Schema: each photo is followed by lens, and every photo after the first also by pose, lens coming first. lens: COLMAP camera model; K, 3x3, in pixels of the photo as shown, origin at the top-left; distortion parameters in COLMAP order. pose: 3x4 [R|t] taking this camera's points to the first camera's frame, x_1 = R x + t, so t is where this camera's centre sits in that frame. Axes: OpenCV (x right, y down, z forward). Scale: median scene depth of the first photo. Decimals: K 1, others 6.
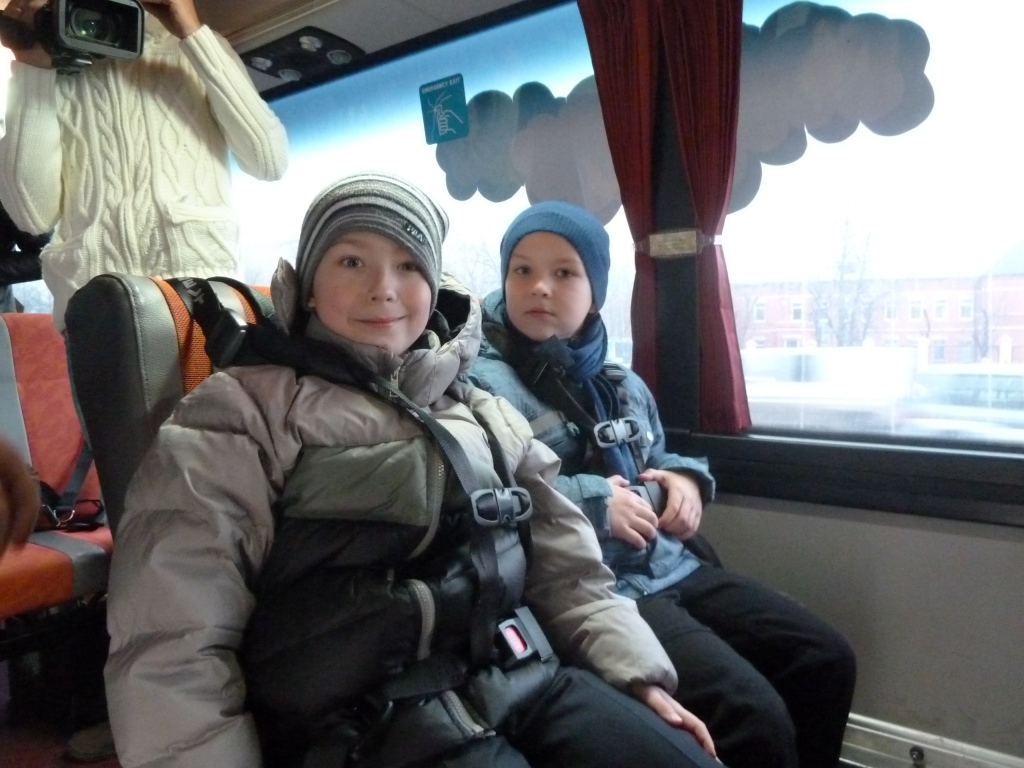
lens RADIAL K [[767.9, 0, 512.8], [0, 767.9, 381.7], [0, 0, 1]] dist [-0.026838, 0.002274]
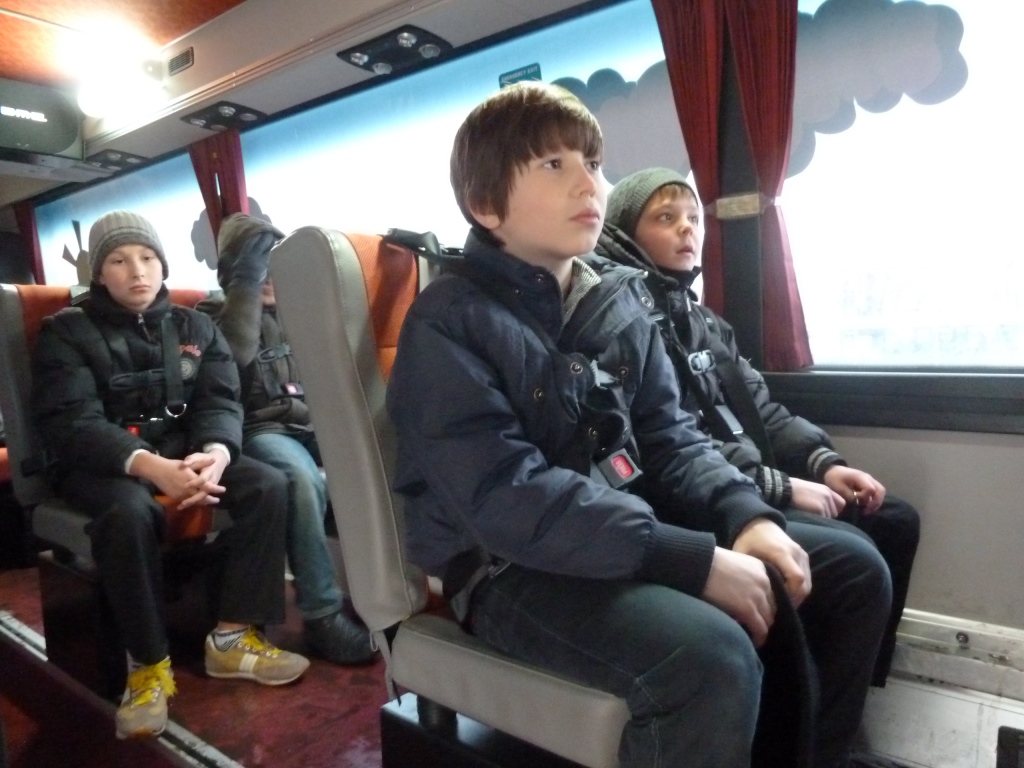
lens RADIAL K [[767.9, 0, 514.7], [0, 767.9, 377.7], [0, 0, 1]] dist [-0.026838, 0.002274]
pose [[0.999454, -0.018009, -0.027698, -0.091799], [0.018074, 0.999835, 0.002073, 0.064129], [0.027656, -0.002572, 0.999614, -0.141940]]
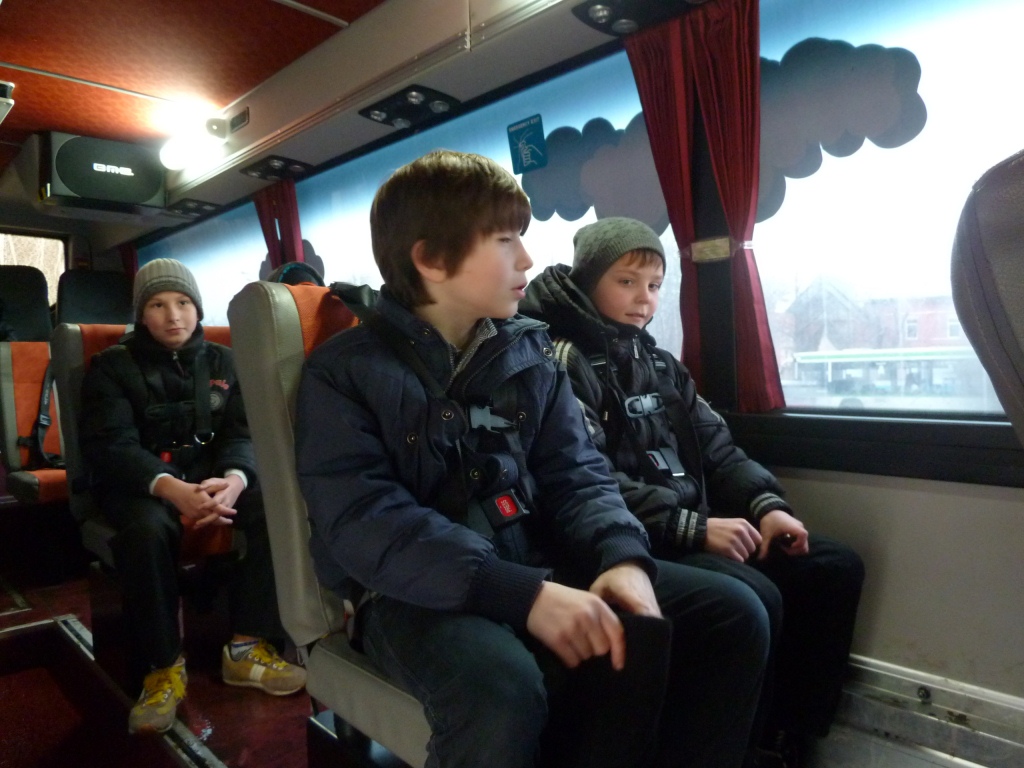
lens RADIAL K [[767.9, 0, 517.1], [0, 767.9, 381.0], [0, 0, 1]] dist [-0.026838, 0.002274]
pose [[0.985842, -0.008304, -0.167473, 0.105999], [0.003160, 0.999516, -0.030958, 0.051039], [0.167649, 0.029991, 0.985391, -0.178580]]
